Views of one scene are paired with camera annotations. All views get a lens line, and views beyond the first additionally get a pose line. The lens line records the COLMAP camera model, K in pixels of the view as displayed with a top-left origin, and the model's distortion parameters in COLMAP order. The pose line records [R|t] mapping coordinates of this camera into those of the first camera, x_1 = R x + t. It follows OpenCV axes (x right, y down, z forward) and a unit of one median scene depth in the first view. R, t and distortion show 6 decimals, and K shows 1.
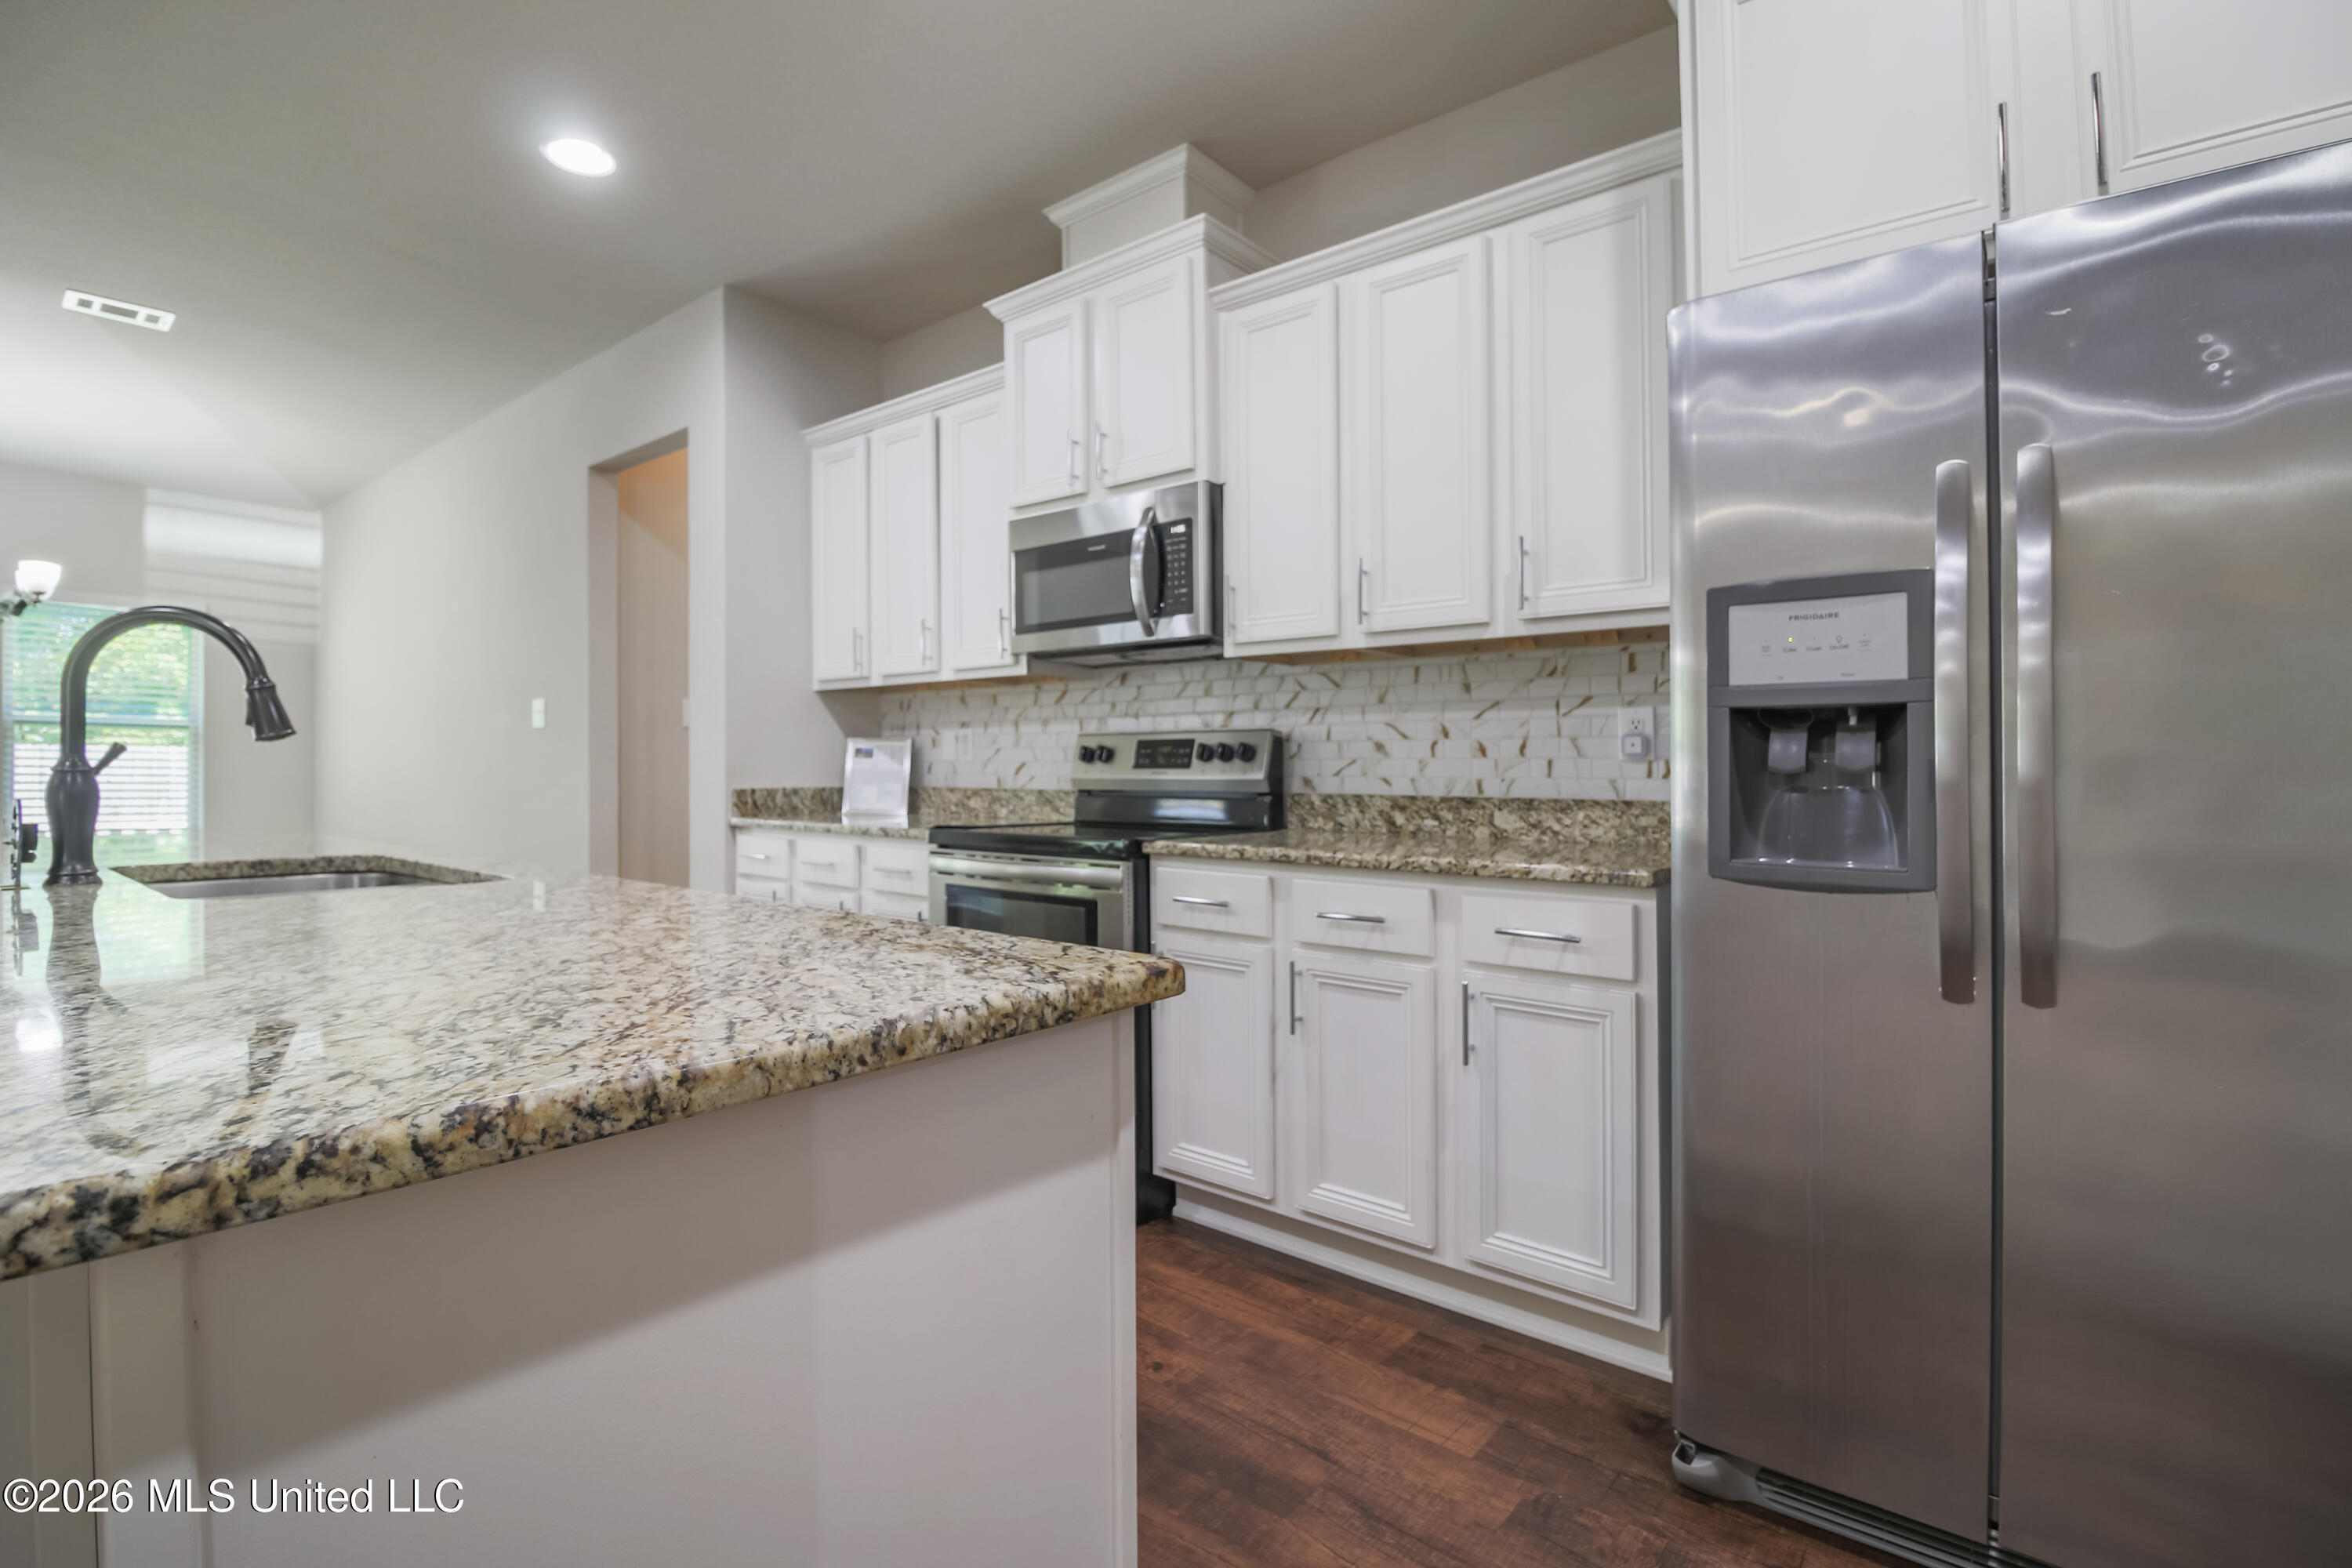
lens RADIAL K [[1103.2, 0, 1170.3], [0, 1103.2, 757.7], [0, 0, 1]] dist [-0.002165, -0.000325]
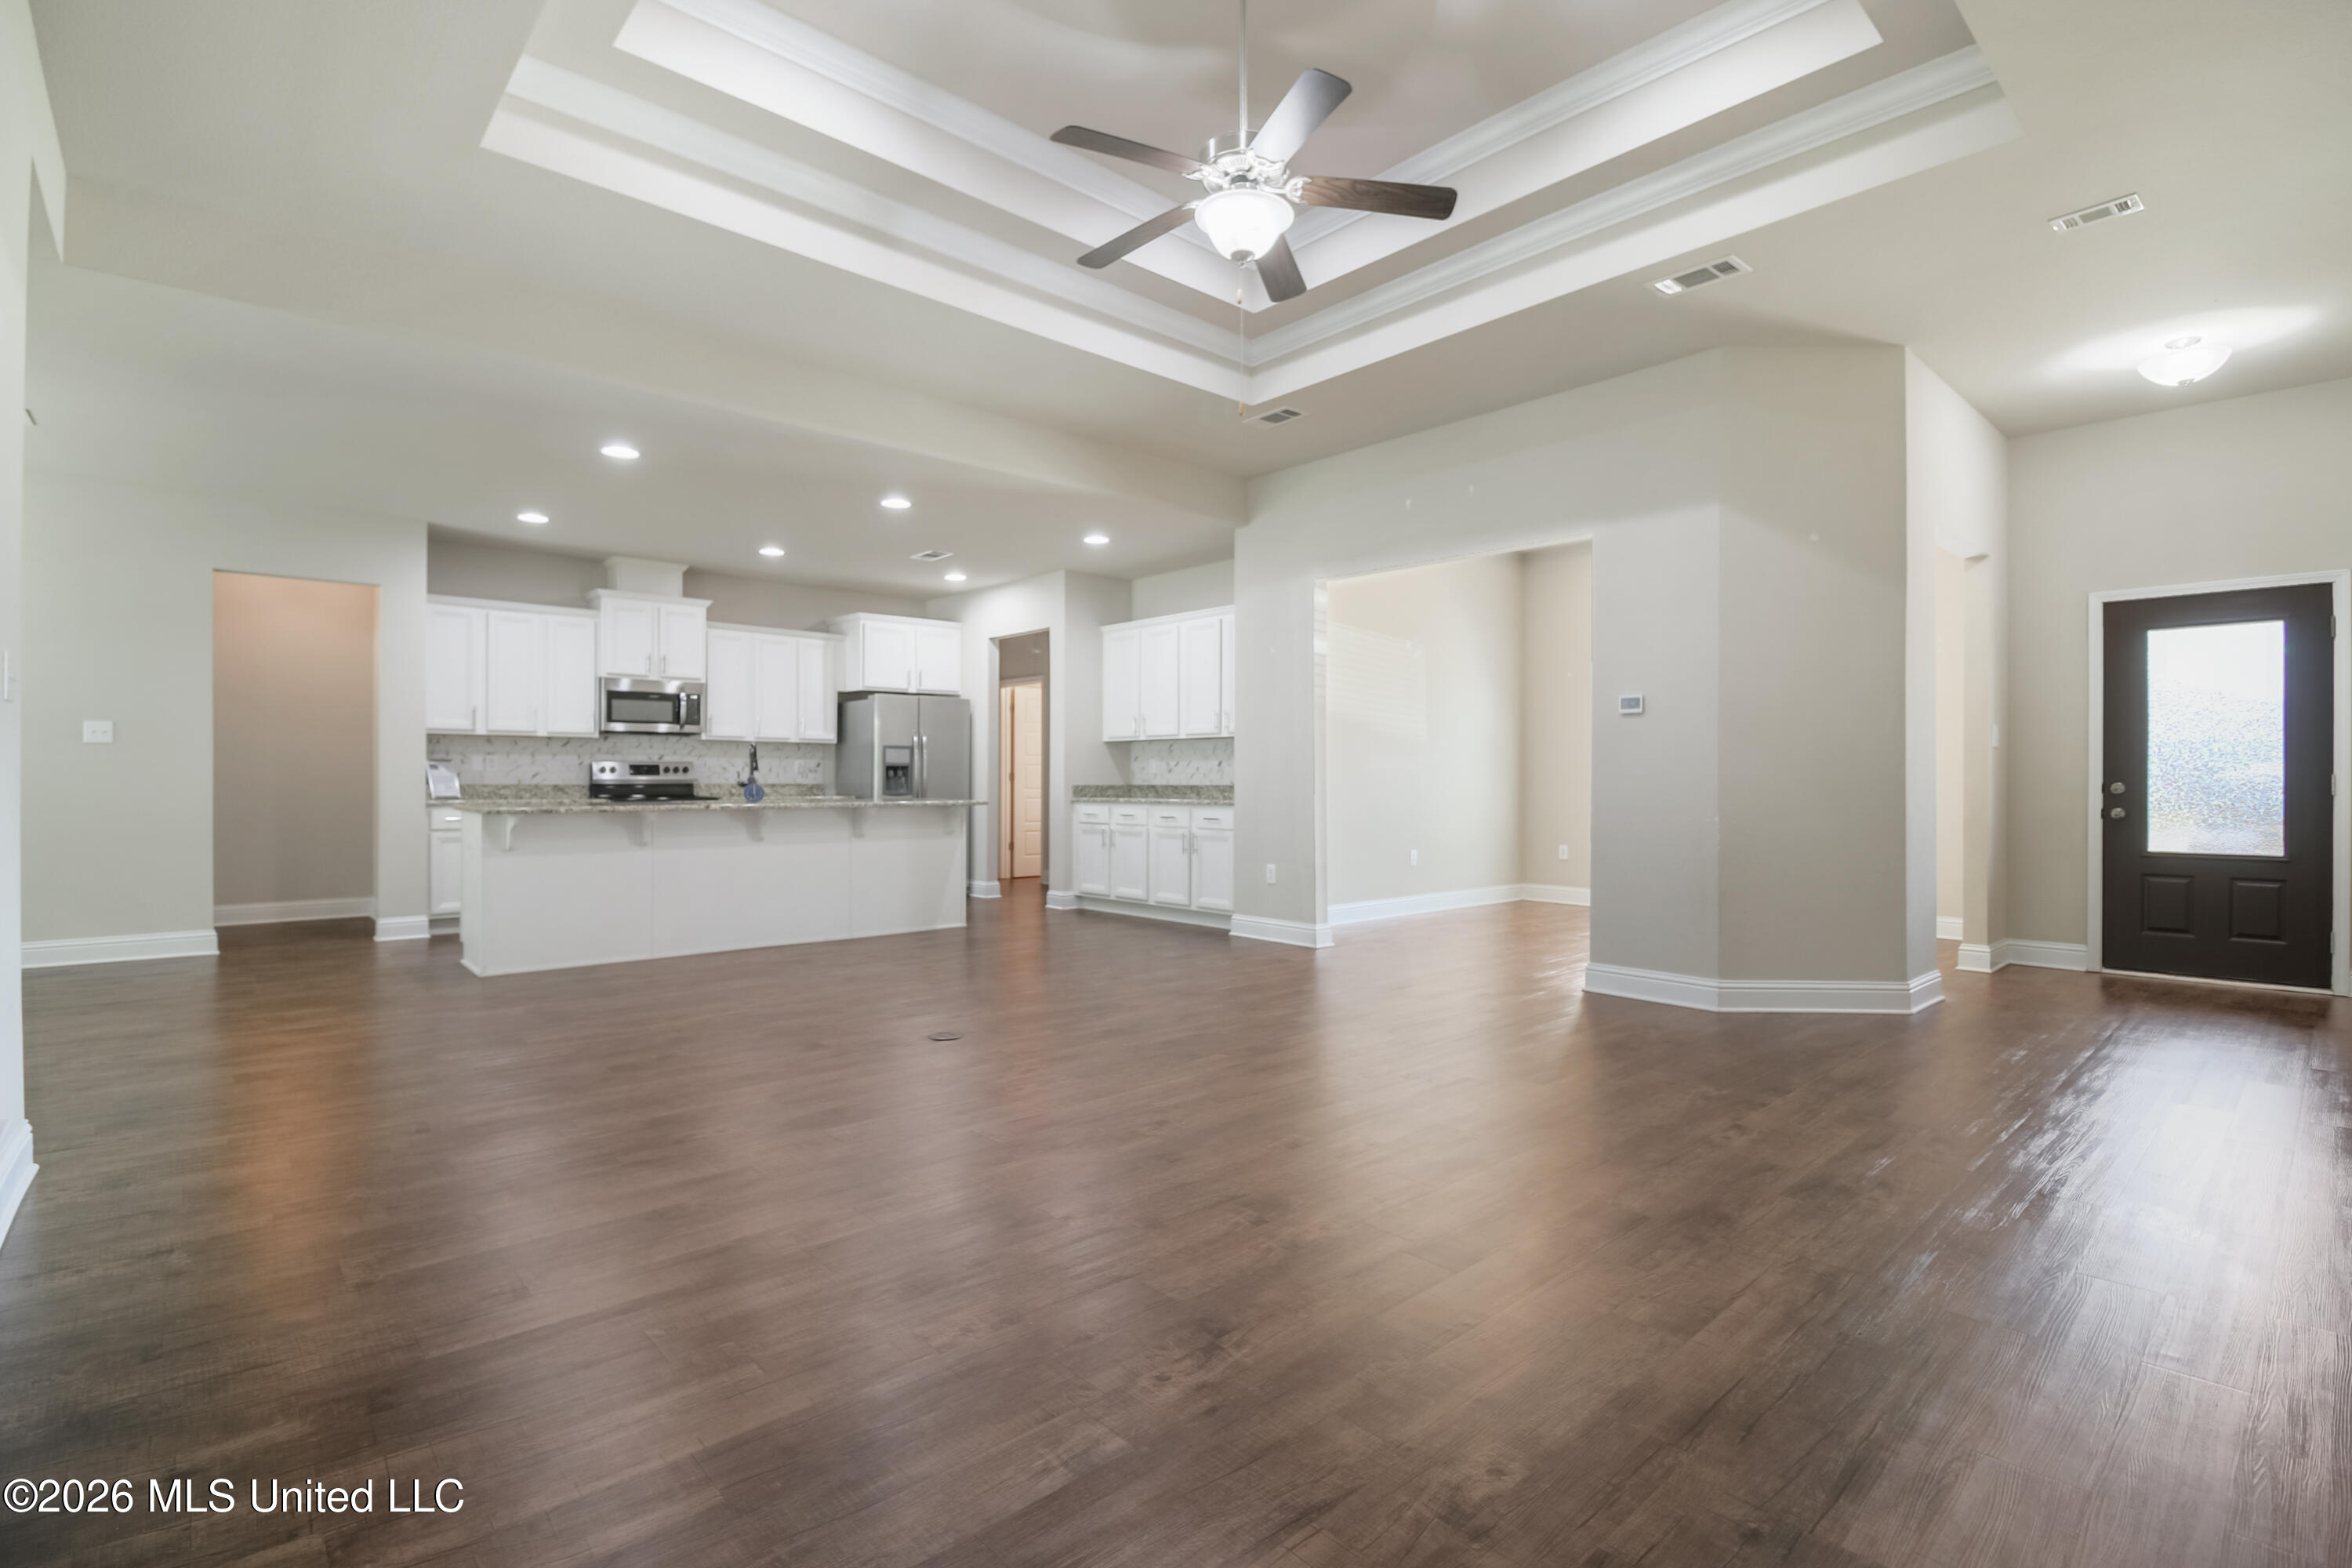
lens RADIAL K [[1084.7, 0, 1170.5], [0, 1084.7, 775.7], [0, 0, 1]] dist [-0.002714, -0.000472]
pose [[0.146551, -0.002777, 0.989199, -2.754871], [-0.015117, 0.999873, 0.005046, -0.025138], [-0.989088, -0.015693, 0.146490, -0.742390]]
